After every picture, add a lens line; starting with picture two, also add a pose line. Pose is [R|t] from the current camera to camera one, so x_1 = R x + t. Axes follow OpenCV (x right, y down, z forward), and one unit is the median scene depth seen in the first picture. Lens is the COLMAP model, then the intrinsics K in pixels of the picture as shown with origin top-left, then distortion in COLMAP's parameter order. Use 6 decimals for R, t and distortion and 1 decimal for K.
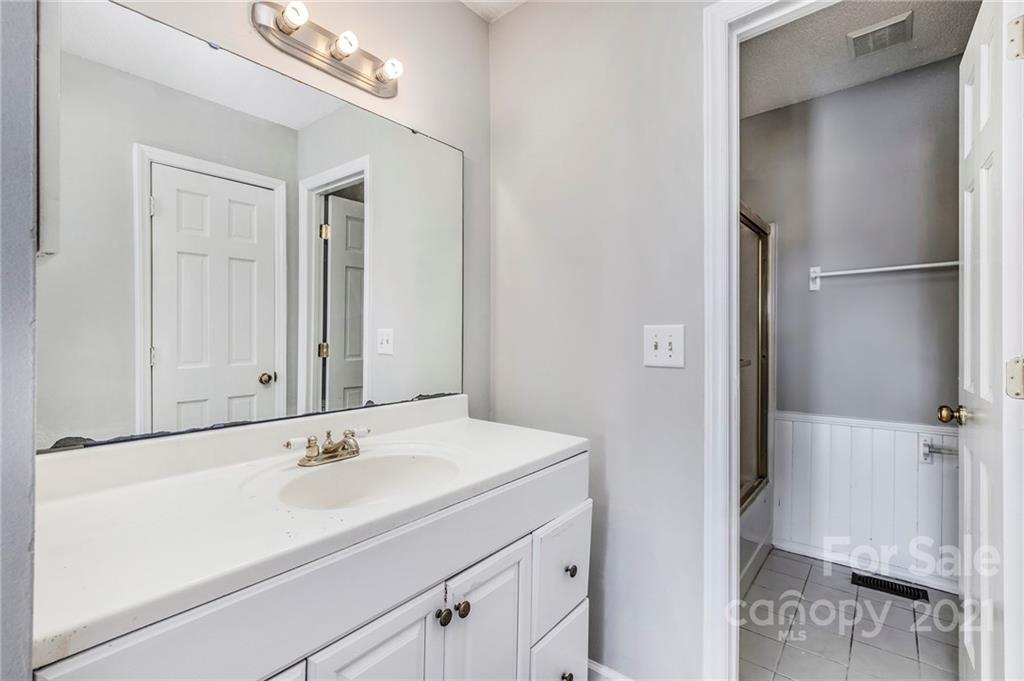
lens RADIAL K [[458.7, 0, 513.6], [0, 458.7, 338.2], [0, 0, 1]] dist [0.002636, 0.000824]
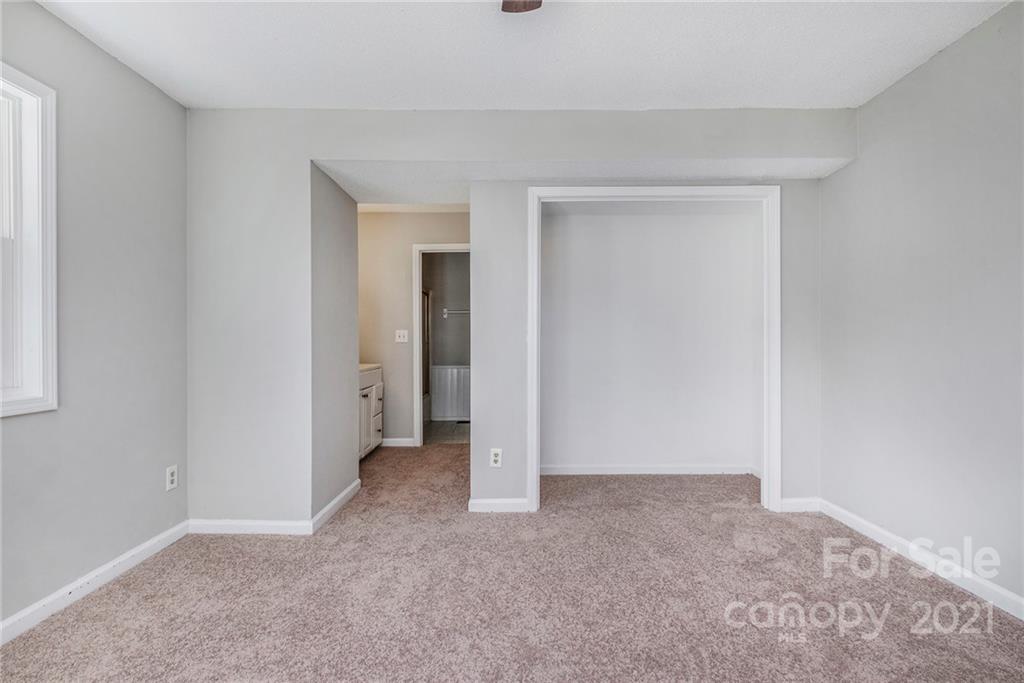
lens RADIAL K [[458.7, 0, 512.3], [0, 458.7, 342.9], [0, 0, 1]] dist [0.002636, 0.000824]
pose [[0.773820, -0.003834, 0.633394, -0.687909], [0.006068, 0.999981, -0.001360, 0.041925], [-0.633377, 0.004896, 0.773828, -1.238366]]
